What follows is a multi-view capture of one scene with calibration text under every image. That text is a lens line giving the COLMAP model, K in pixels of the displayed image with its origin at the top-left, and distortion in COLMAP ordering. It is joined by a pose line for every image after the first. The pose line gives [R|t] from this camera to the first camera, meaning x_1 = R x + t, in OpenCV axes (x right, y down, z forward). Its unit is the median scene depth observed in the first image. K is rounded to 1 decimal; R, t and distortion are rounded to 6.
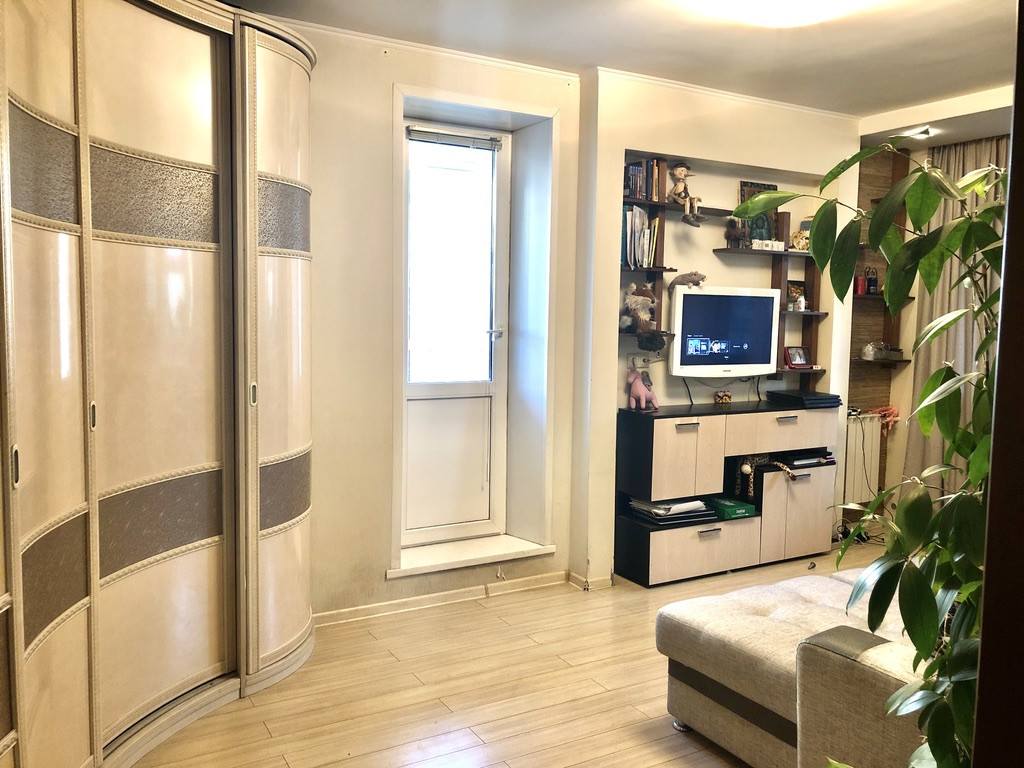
lens RADIAL K [[837.2, 0, 510.4], [0, 837.2, 381.3], [0, 0, 1]] dist [0.042839, -0.064810]
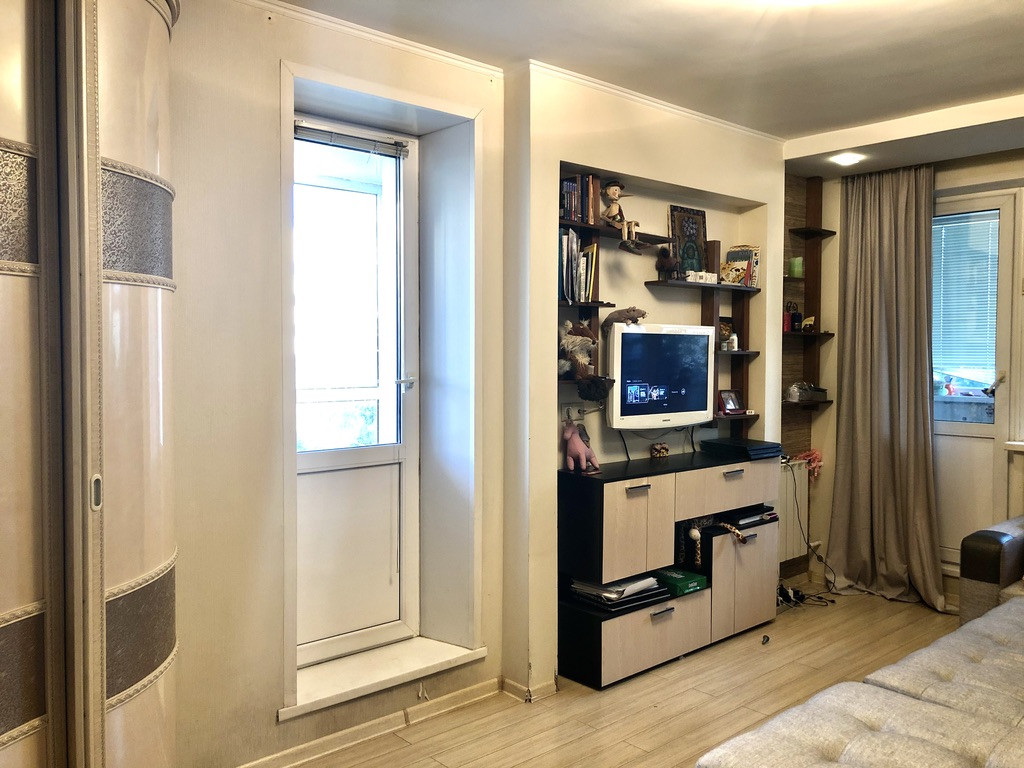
lens RADIAL K [[837.2, 0, 508.0], [0, 837.2, 378.8], [0, 0, 1]] dist [0.042839, -0.064810]
pose [[0.978698, -0.020419, 0.204285, -0.086181], [0.030167, 0.998544, -0.044718, -0.023661], [-0.203075, 0.049928, 0.977890, 0.200635]]
